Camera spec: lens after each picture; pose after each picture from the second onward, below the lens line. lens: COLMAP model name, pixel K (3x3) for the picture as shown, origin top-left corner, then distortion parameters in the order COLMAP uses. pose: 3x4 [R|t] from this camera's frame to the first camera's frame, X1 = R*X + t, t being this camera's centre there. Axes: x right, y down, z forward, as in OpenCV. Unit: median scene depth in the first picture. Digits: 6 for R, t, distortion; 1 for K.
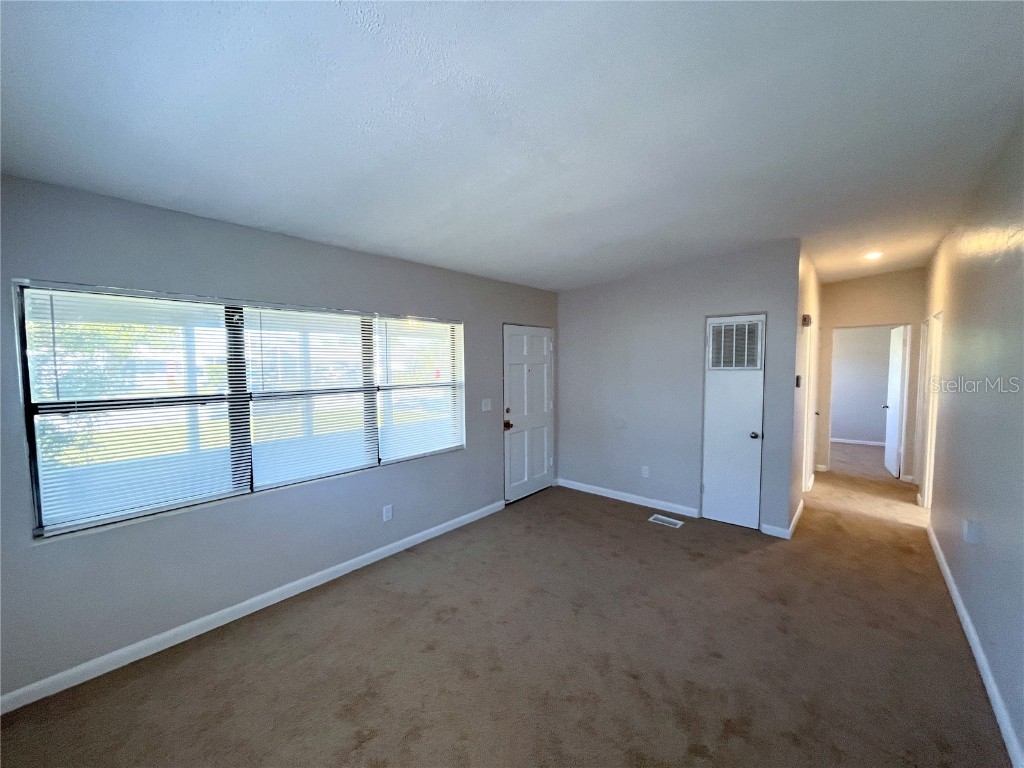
lens RADIAL K [[415.0, 0, 509.7], [0, 415.0, 386.3], [0, 0, 1]] dist [0.001920, 0.000292]
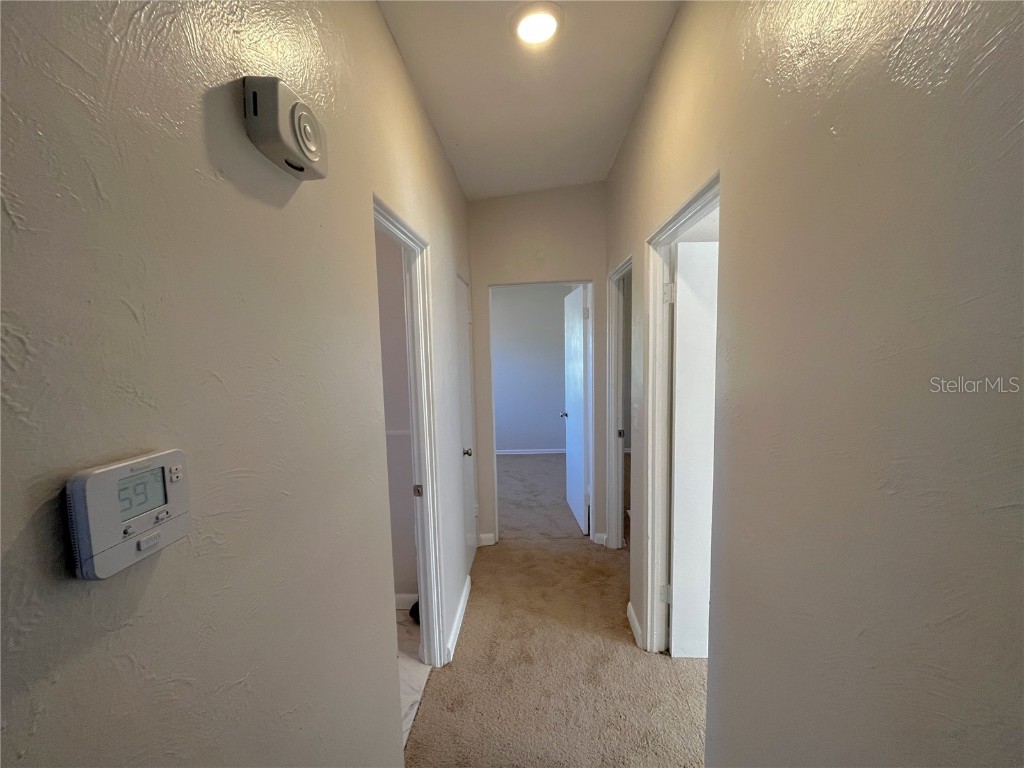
lens RADIAL K [[415.0, 0, 509.7], [0, 415.0, 386.3], [0, 0, 1]] dist [0.001920, 0.000292]
pose [[0.800695, -0.074055, 0.594478, 0.501941], [0.056263, 0.997240, 0.048447, -0.035364], [-0.596425, -0.005344, 0.802651, 0.587015]]
